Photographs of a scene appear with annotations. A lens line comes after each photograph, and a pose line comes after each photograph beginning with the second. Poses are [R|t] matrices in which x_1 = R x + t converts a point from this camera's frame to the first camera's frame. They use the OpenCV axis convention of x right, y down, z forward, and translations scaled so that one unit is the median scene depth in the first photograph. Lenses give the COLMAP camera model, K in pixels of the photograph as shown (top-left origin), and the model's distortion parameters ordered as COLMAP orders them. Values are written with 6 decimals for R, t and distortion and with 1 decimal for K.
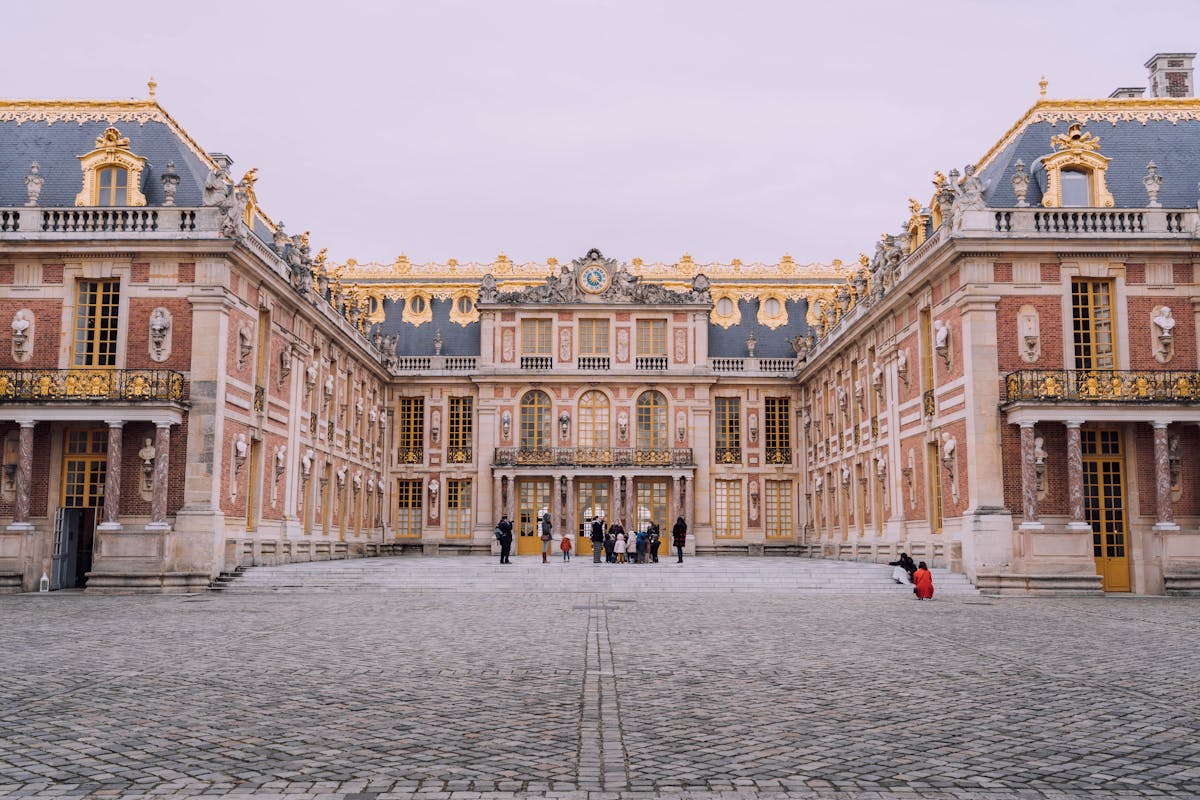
lens RADIAL K [[1251.8, 0, 600.0], [0, 1251.8, 400.0], [0, 0, 1]] dist [0.003919, 0.002445]
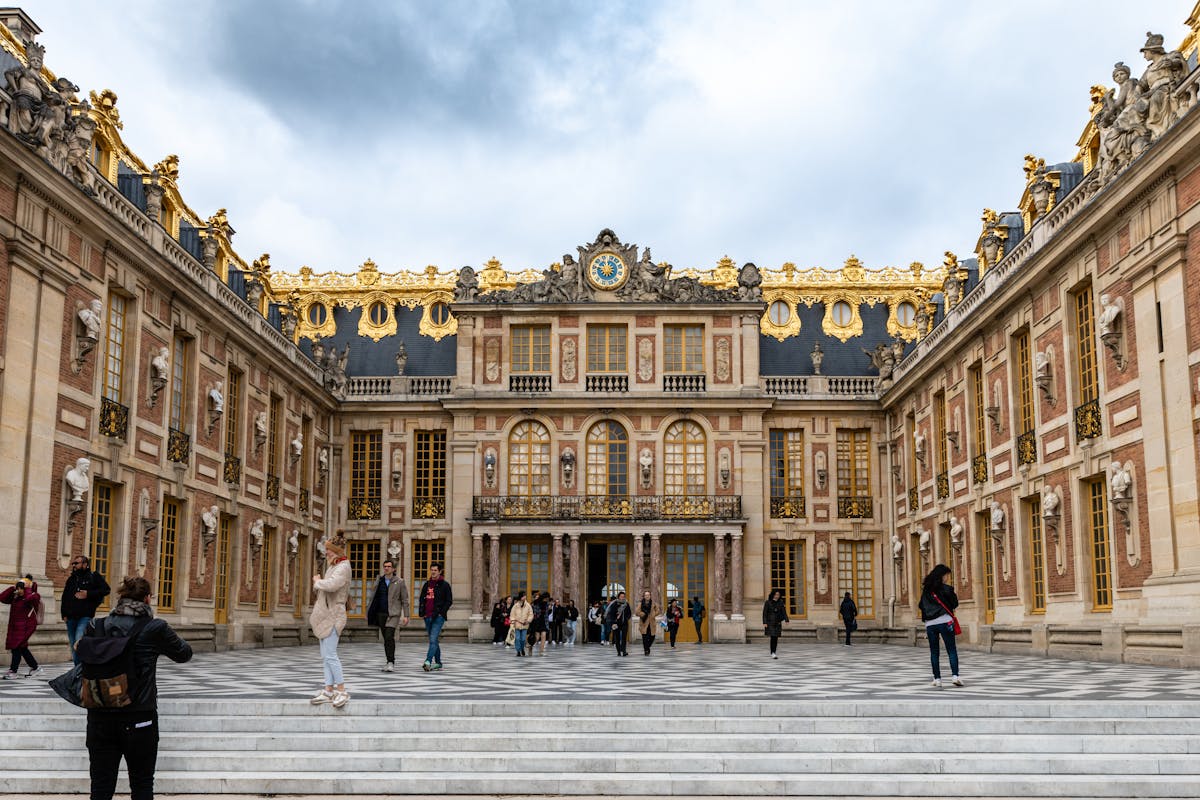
lens RADIAL K [[1337.8, 0, 600.0], [0, 1337.8, 400.0], [0, 0, 1]] dist [-0.042338, -0.019574]
pose [[0.999865, -0.003779, -0.016022, 0.003704], [0.002941, 0.998642, -0.052017, 0.021827], [0.016196, 0.051963, 0.998518, 0.201537]]
